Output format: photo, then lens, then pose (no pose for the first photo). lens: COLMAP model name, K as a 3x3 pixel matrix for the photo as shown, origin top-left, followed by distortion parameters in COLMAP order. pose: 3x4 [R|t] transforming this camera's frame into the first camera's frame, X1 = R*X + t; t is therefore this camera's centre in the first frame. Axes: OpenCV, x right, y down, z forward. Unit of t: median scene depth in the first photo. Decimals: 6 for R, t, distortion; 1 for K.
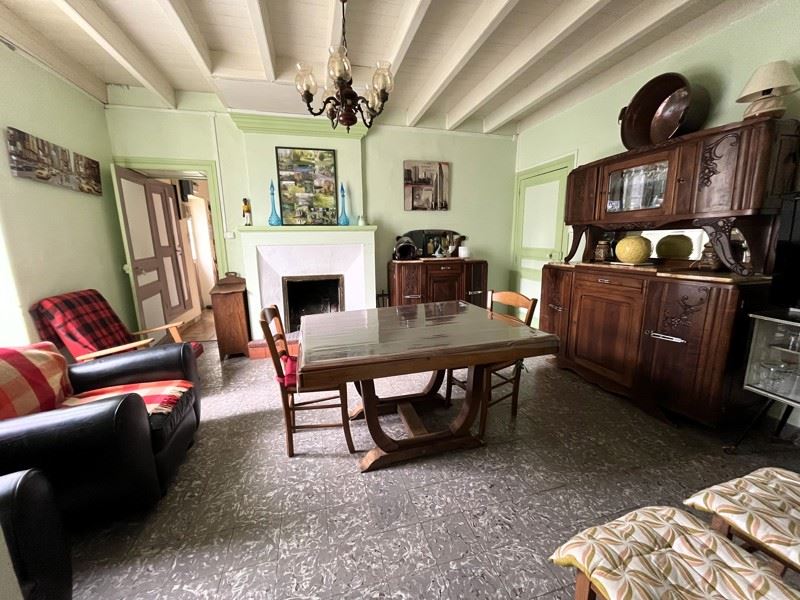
lens RADIAL K [[320.4, 0, 399.5], [0, 320.4, 300.4], [0, 0, 1]] dist [-0.003561, 0.000377]
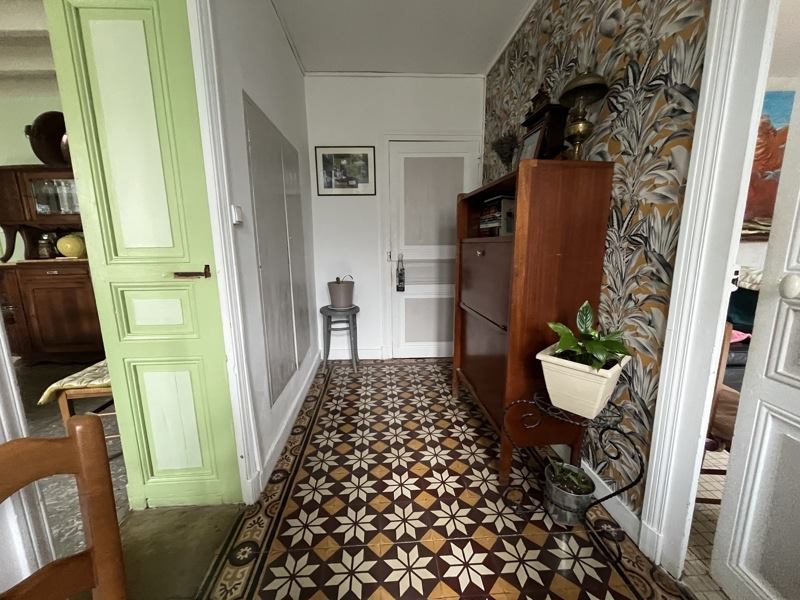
lens RADIAL K [[320.4, 0, 397.2], [0, 320.4, 301.7], [0, 0, 1]] dist [-0.003561, 0.000377]
pose [[0.210210, -0.156851, 0.964992, -0.226268], [0.193155, 0.974254, 0.116281, 0.141822], [-0.958386, 0.161950, 0.235094, -0.438275]]
